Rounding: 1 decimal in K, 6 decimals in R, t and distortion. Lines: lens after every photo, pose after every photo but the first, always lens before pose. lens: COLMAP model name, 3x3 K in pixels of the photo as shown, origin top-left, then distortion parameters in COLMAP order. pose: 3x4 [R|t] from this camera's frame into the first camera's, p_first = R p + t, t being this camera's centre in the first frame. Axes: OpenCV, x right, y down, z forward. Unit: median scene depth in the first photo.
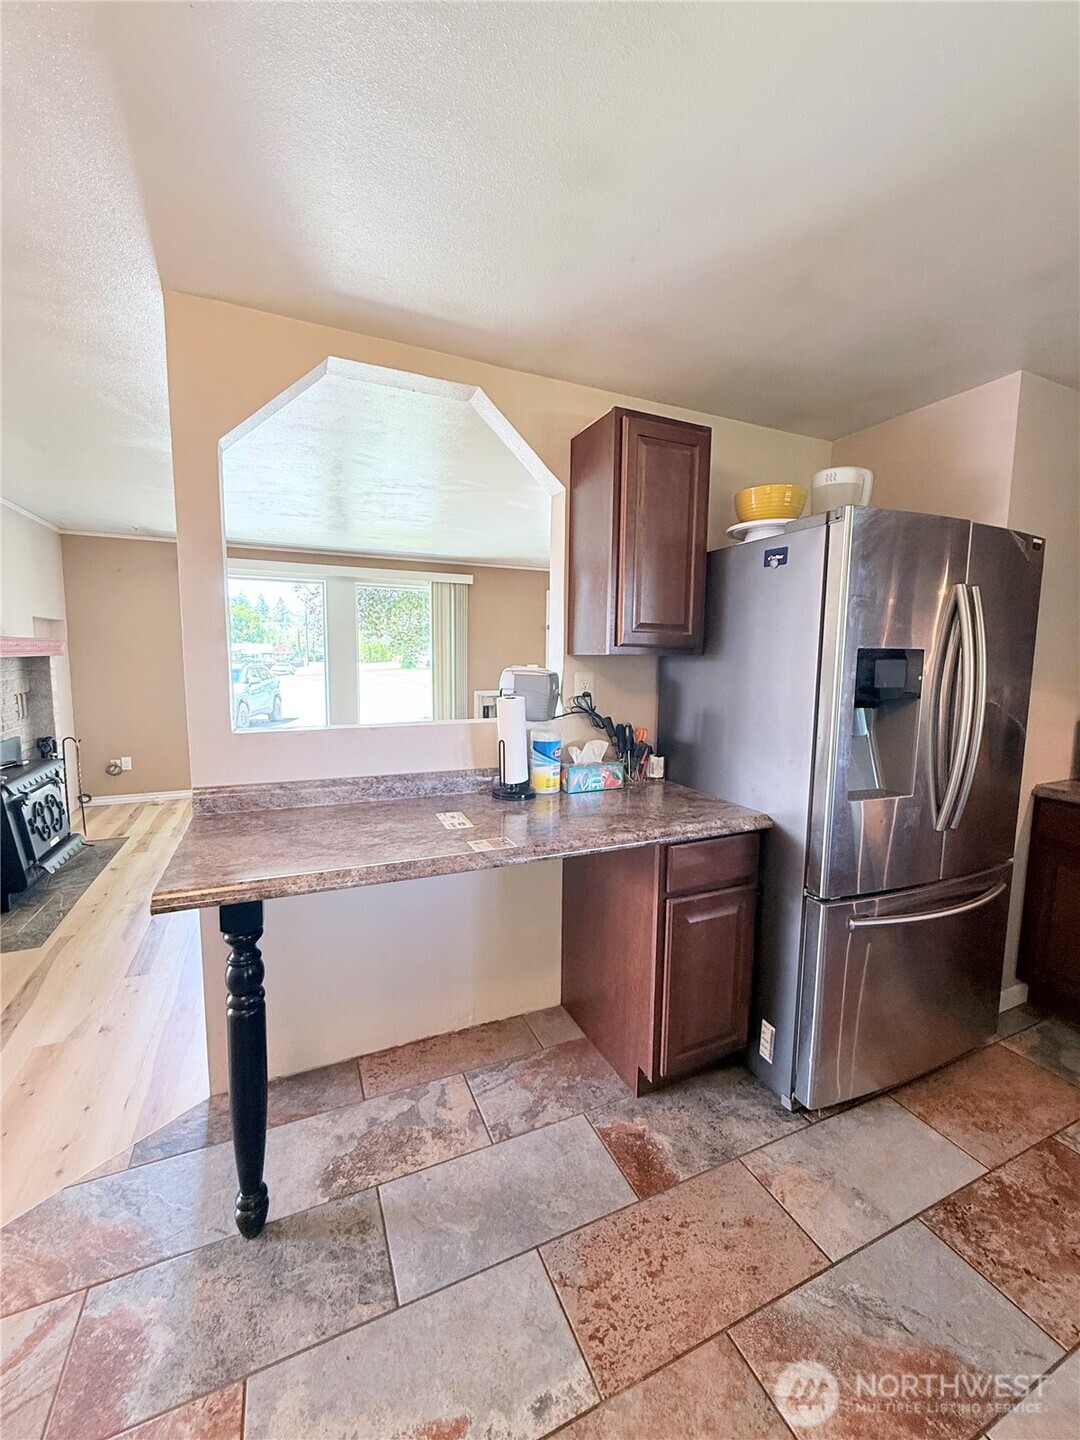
lens RADIAL K [[575.7, 0, 537.3], [0, 575.7, 716.0], [0, 0, 1]] dist [-0.001486, 0.000576]
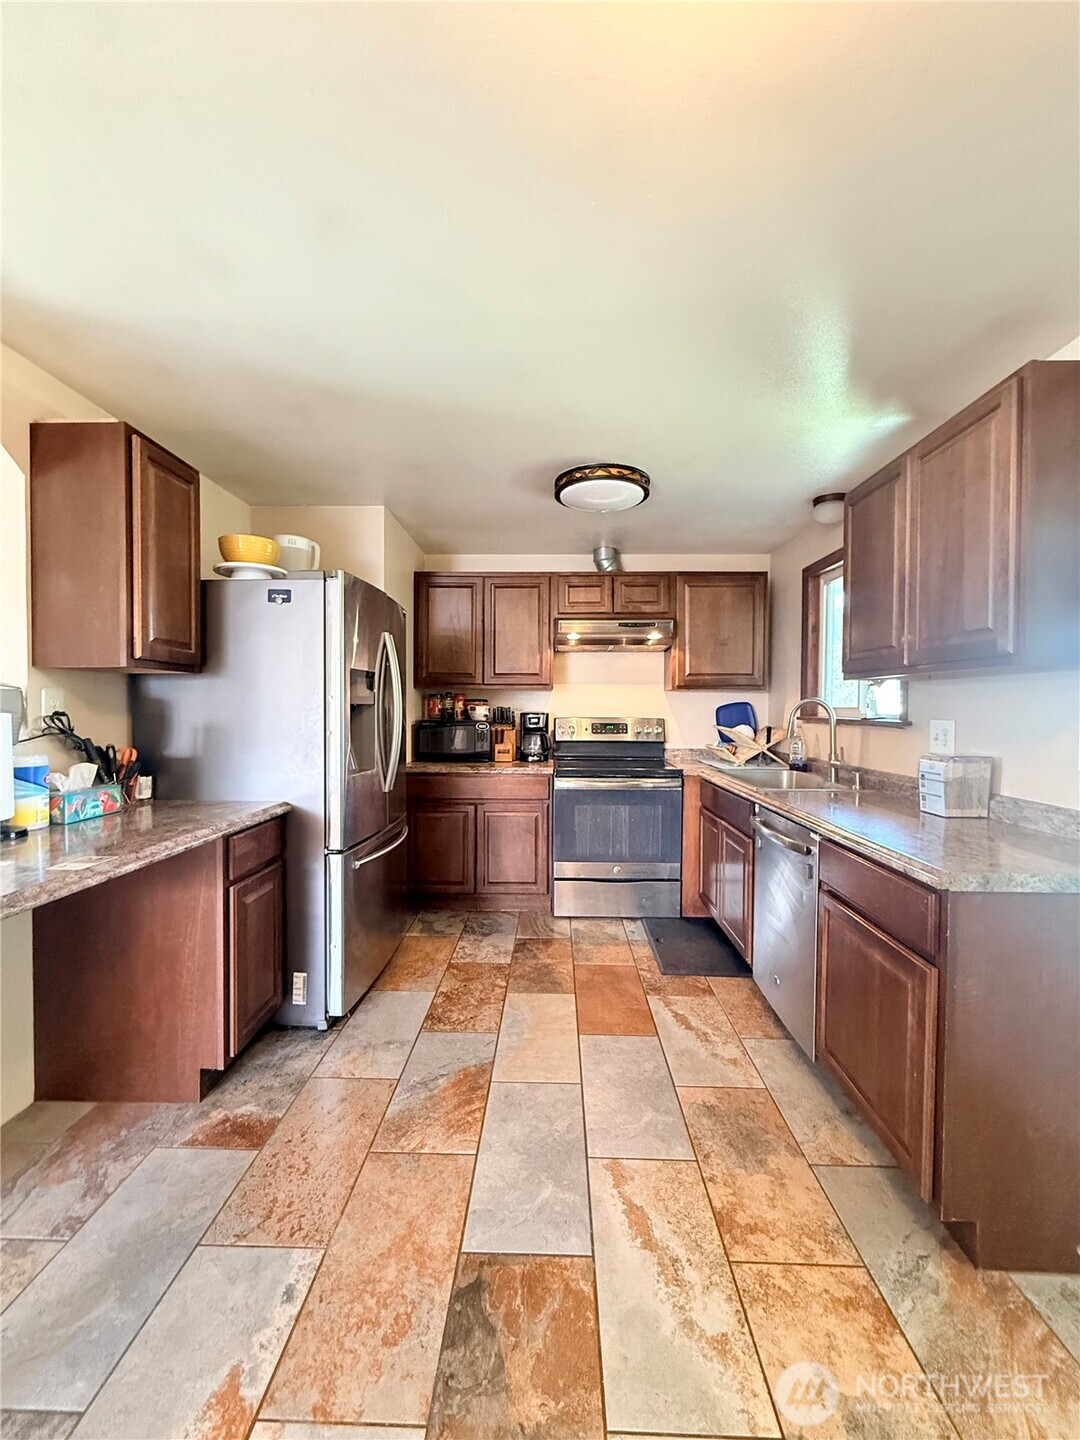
lens RADIAL K [[575.7, 0, 543.4], [0, 575.7, 716.0], [0, 0, 1]] dist [-0.001486, 0.000576]
pose [[0.429478, -0.024356, 0.902749, -0.466930], [0.098752, 0.994908, -0.020138, 0.068052], [-0.897662, 0.097797, 0.429697, -0.042636]]
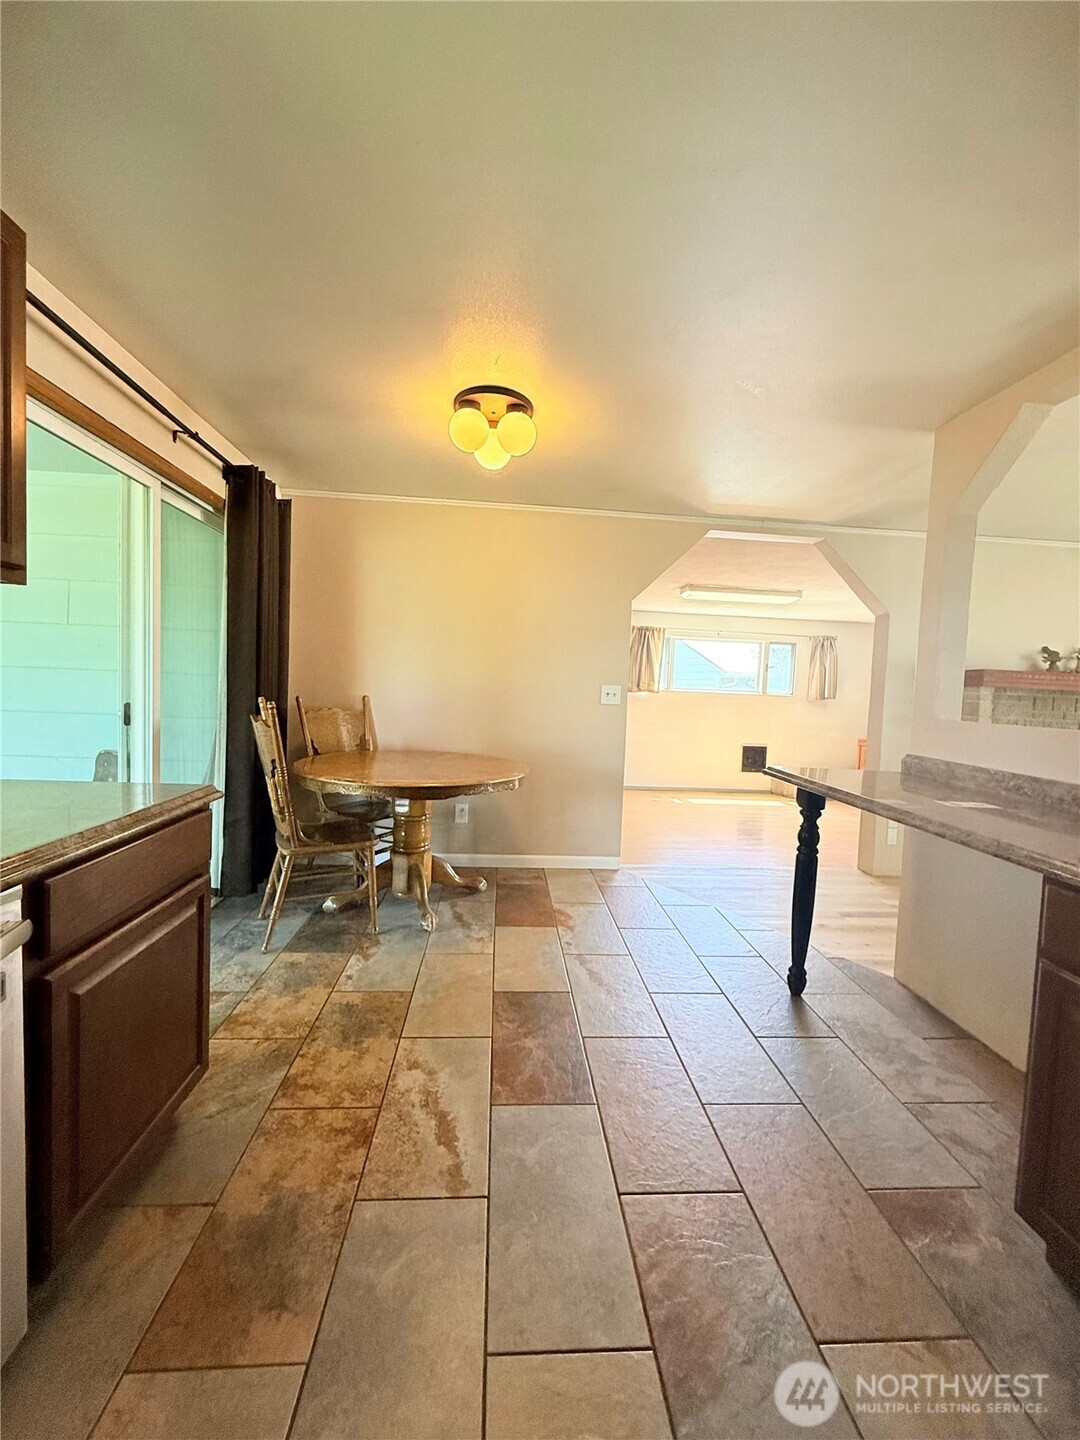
lens RADIAL K [[575.7, 0, 541.8], [0, 575.7, 718.2], [0, 0, 1]] dist [-0.001486, 0.000576]
pose [[-0.339230, 0.025422, -0.940360, 1.024895], [-0.150119, 0.985361, 0.080793, 0.053852], [0.928648, 0.168574, -0.330448, 0.558016]]
